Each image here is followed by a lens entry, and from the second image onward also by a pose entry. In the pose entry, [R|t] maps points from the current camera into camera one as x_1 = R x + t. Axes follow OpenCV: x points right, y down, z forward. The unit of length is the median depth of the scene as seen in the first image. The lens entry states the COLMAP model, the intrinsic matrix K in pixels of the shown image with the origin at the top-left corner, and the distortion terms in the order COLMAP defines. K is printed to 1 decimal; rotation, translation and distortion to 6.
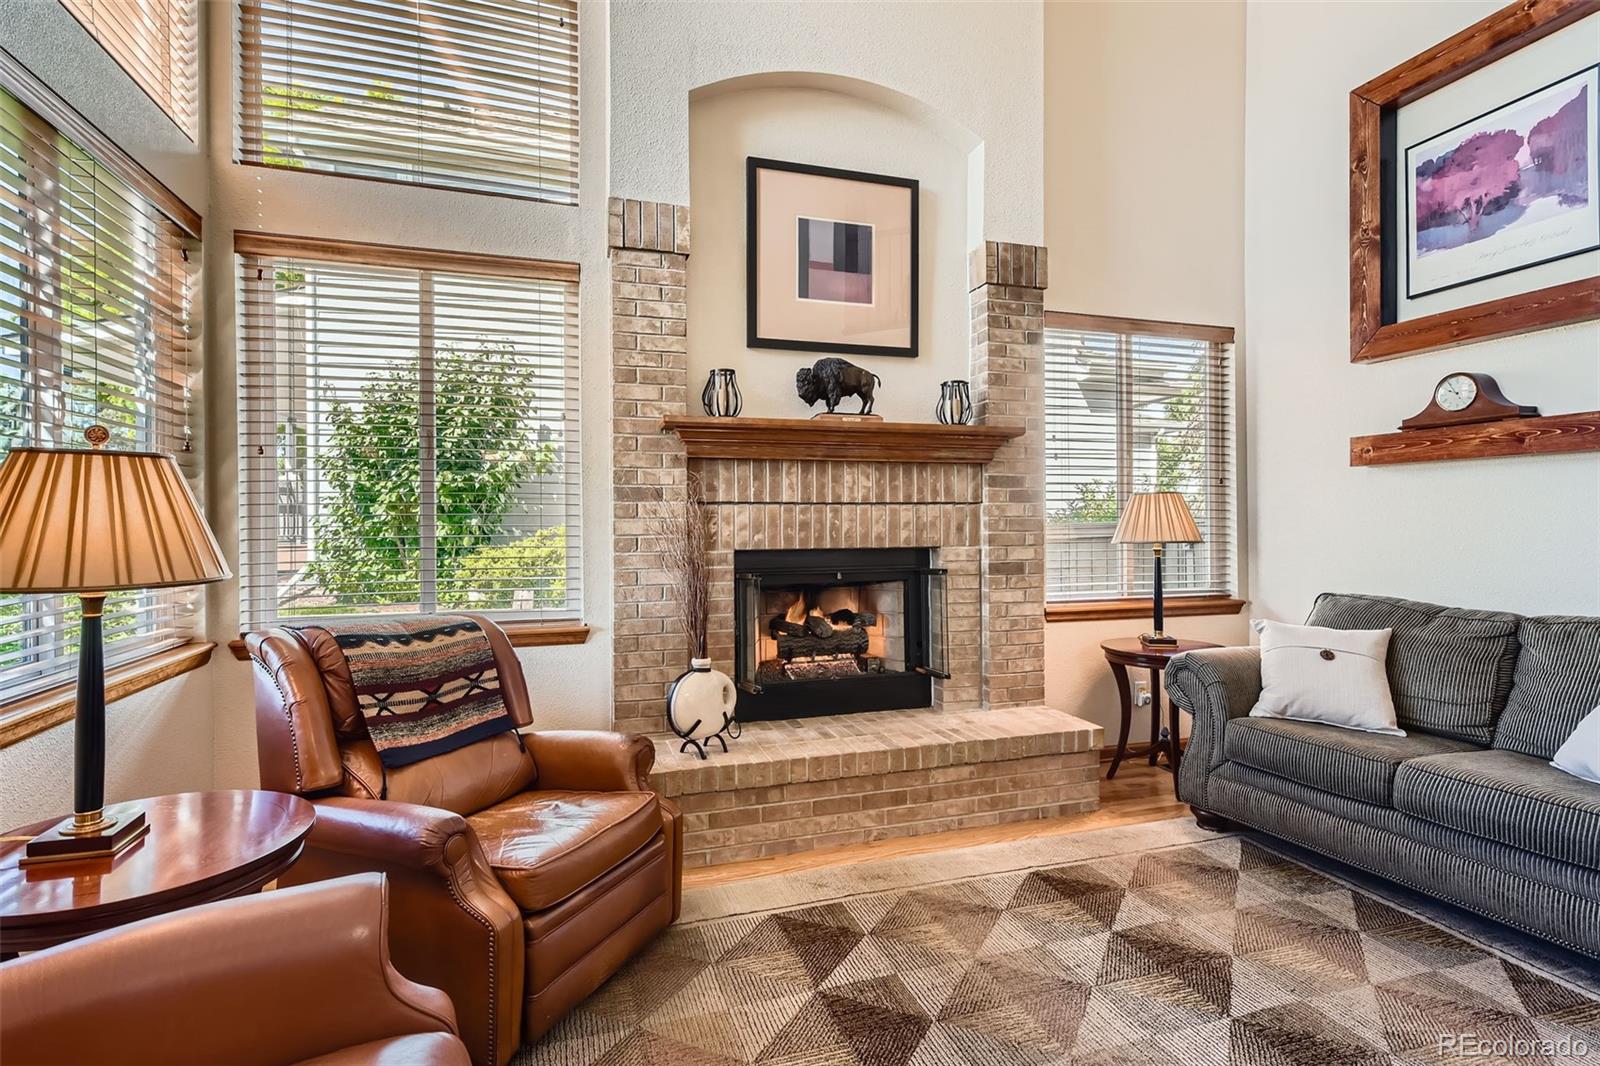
lens RADIAL K [[774.0, 0, 793.0], [0, 774.0, 525.2], [0, 0, 1]] dist [0.015777, -0.003015]
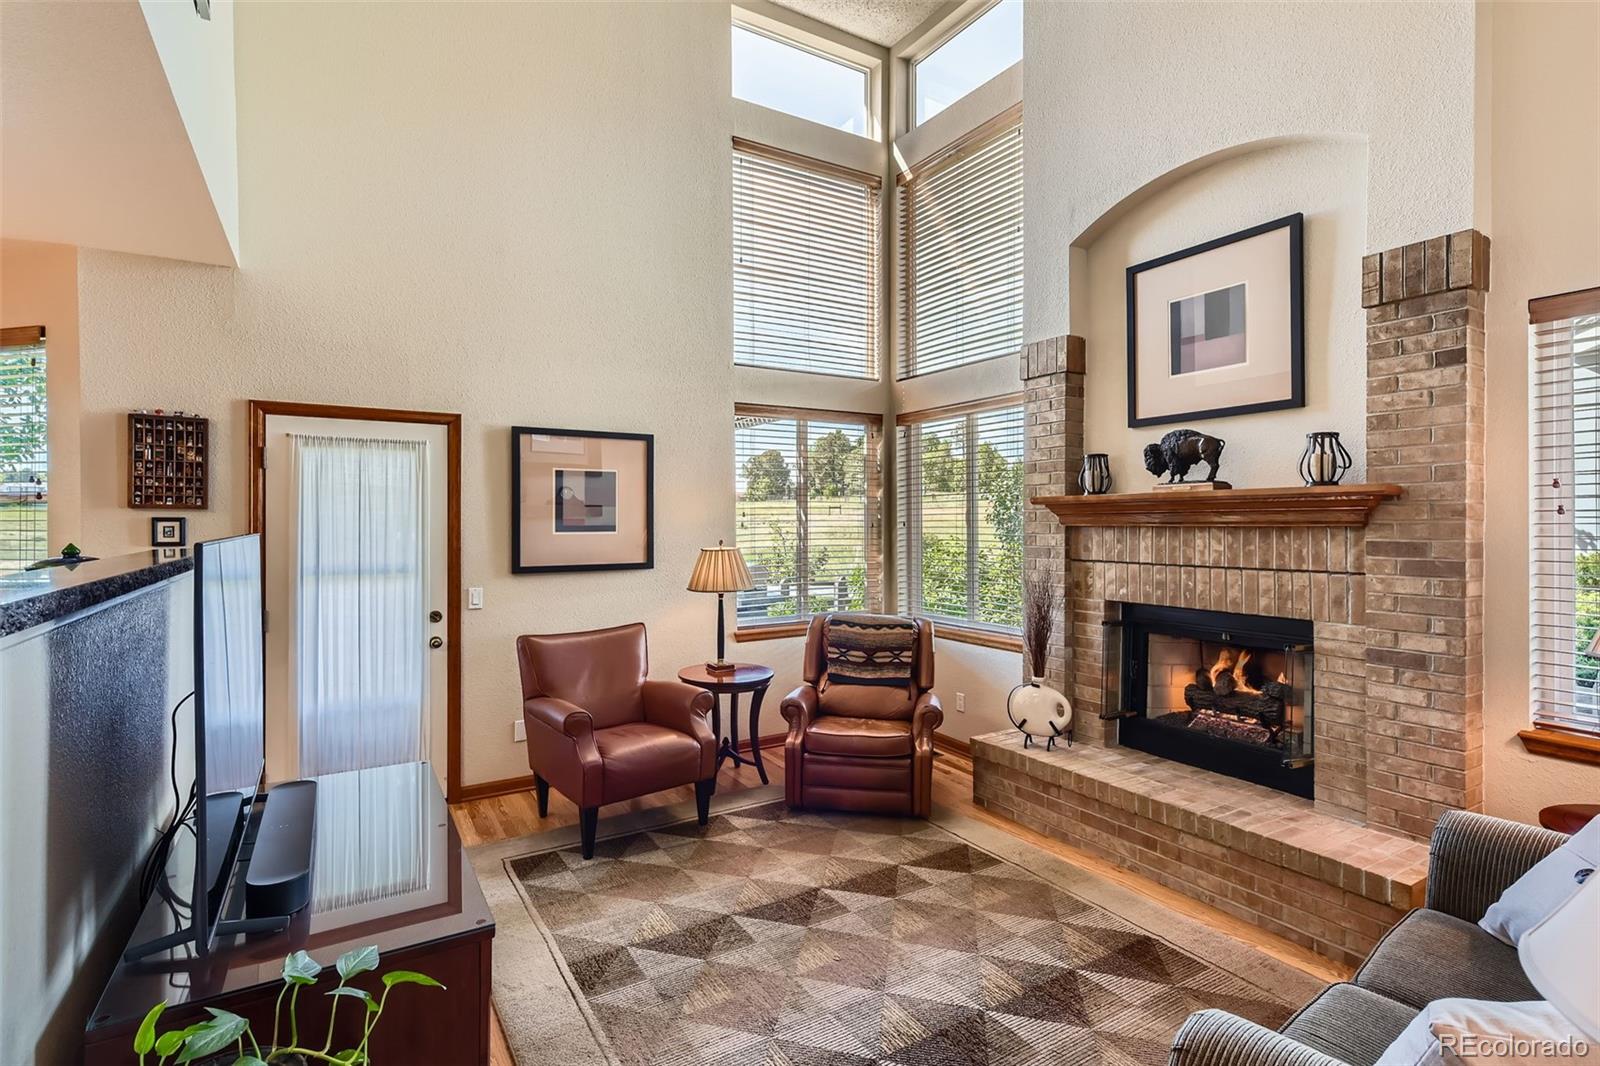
lens RADIAL K [[774.0, 0, 791.5], [0, 774.0, 522.8], [0, 0, 1]] dist [0.015777, -0.003015]
pose [[0.231663, 0.004751, -0.972785, 0.969072], [-0.002611, 0.999988, 0.004262, -0.090799], [0.972793, 0.001553, 0.231672, 0.229647]]
